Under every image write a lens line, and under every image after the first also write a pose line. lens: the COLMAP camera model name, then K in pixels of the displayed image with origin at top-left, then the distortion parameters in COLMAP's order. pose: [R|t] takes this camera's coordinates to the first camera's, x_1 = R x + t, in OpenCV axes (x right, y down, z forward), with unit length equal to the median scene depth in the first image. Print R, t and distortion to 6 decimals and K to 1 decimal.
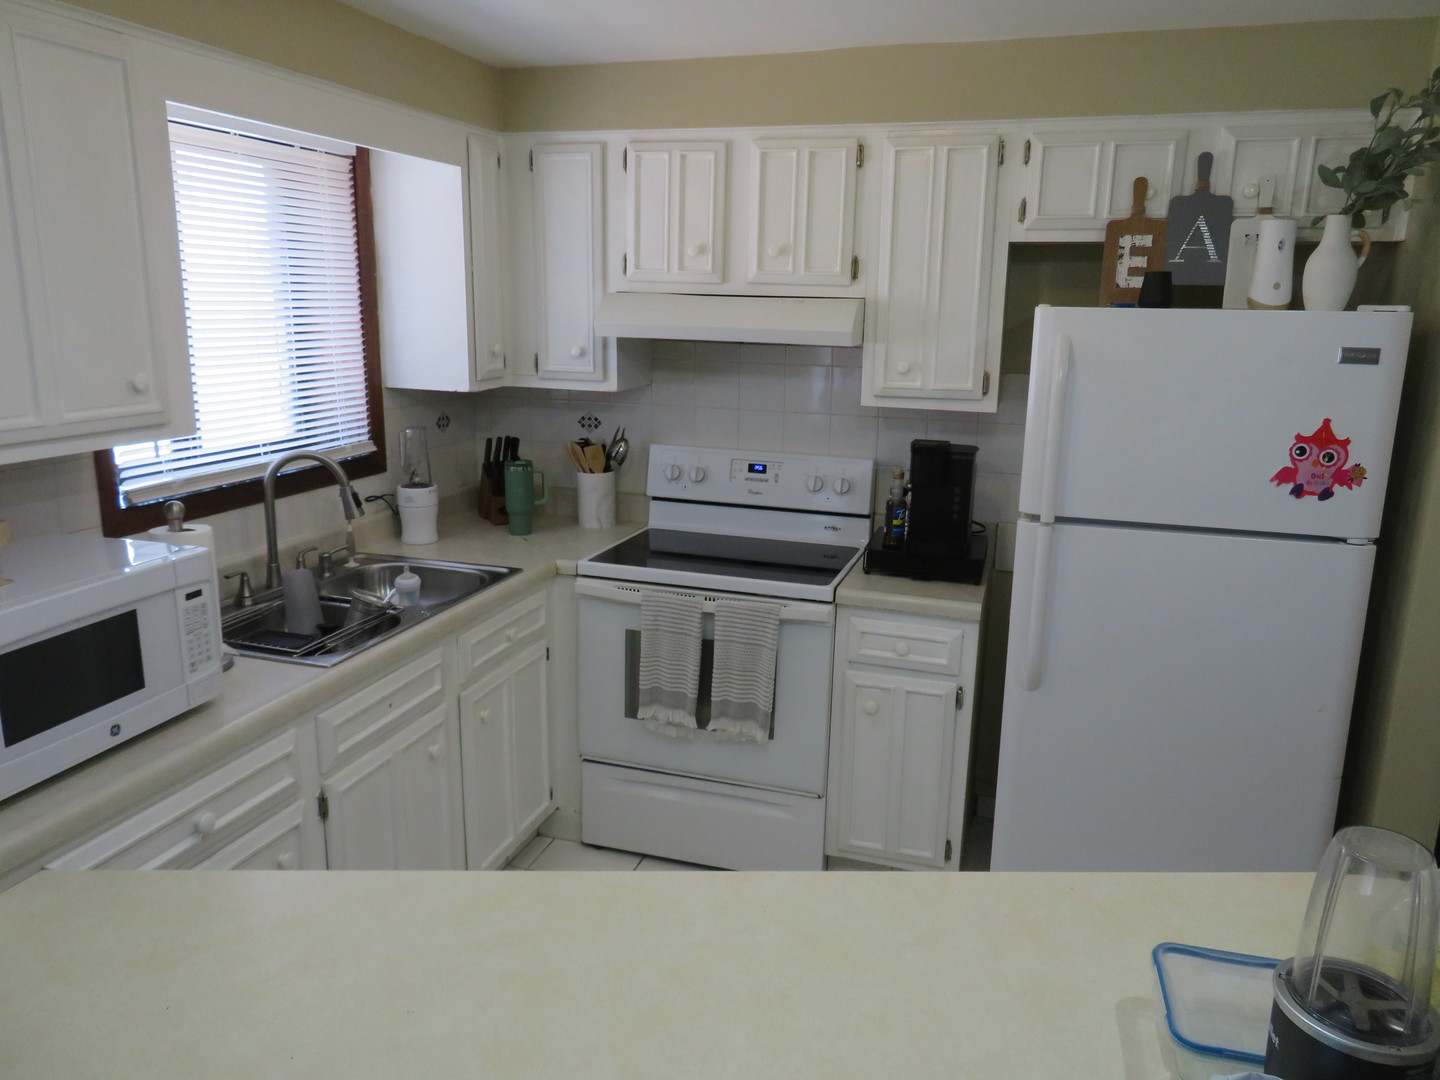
lens RADIAL K [[1040.4, 0, 718.8], [0, 1040.4, 533.5], [0, 0, 1]] dist [0.000195, 0.004403]
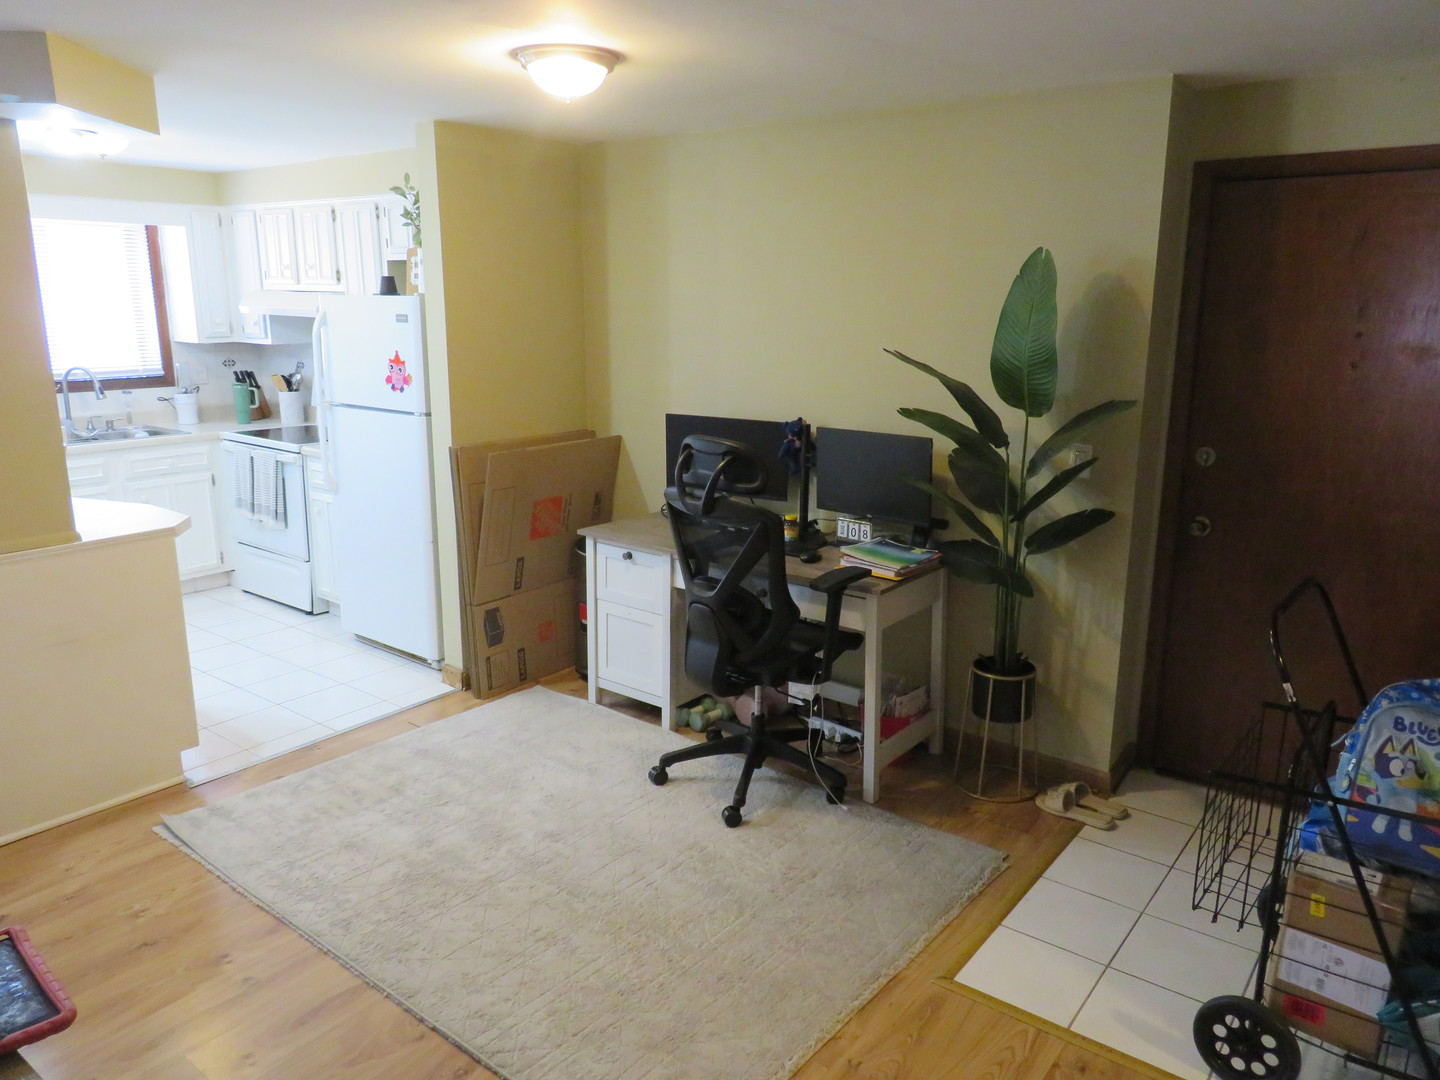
lens RADIAL K [[1040.4, 0, 718.8], [0, 1040.4, 533.5], [0, 0, 1]] dist [0.000195, 0.004403]
pose [[0.938203, 0.070204, -0.338890, 1.825247], [-0.070597, 0.997442, 0.011184, 0.168960], [0.338808, 0.013432, 0.940760, -0.637547]]
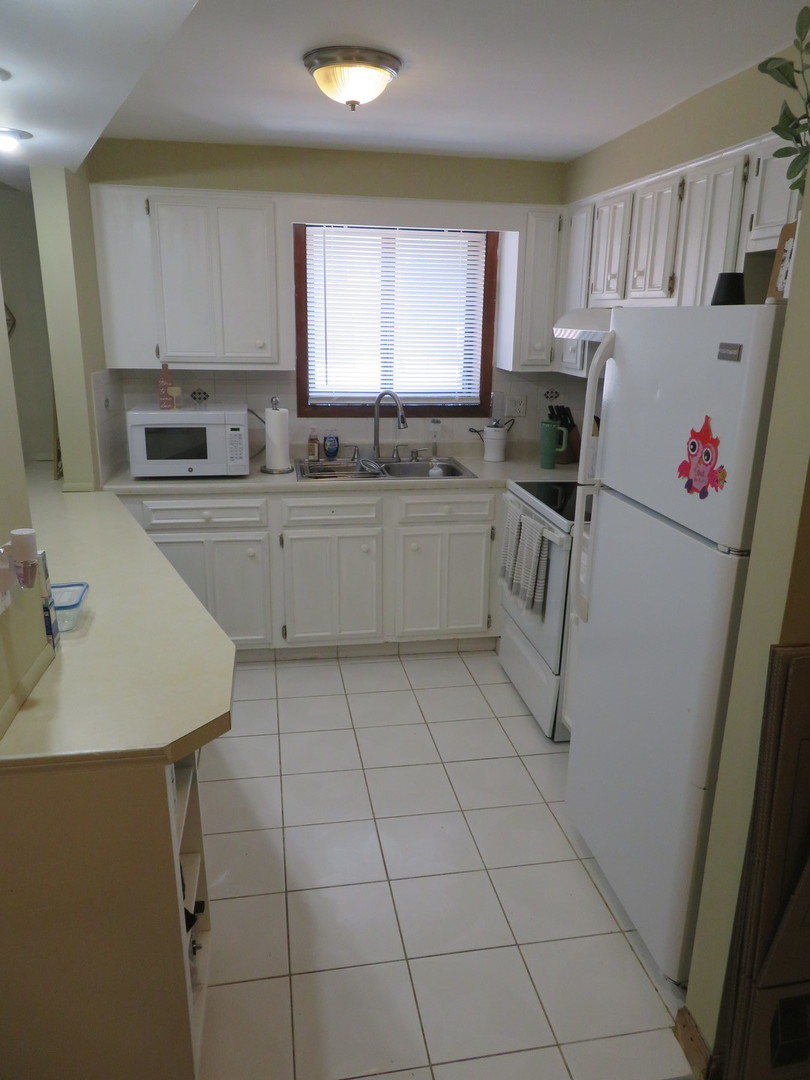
lens RADIAL K [[780.3, 0, 404.9], [0, 780.3, 543.8], [0, 0, 1]] dist [0.000195, 0.004403]
pose [[0.455249, 0.241819, -0.856897, 1.103977], [-0.209107, 0.964531, 0.161100, -0.051341], [0.865461, 0.105842, 0.489668, 0.391783]]
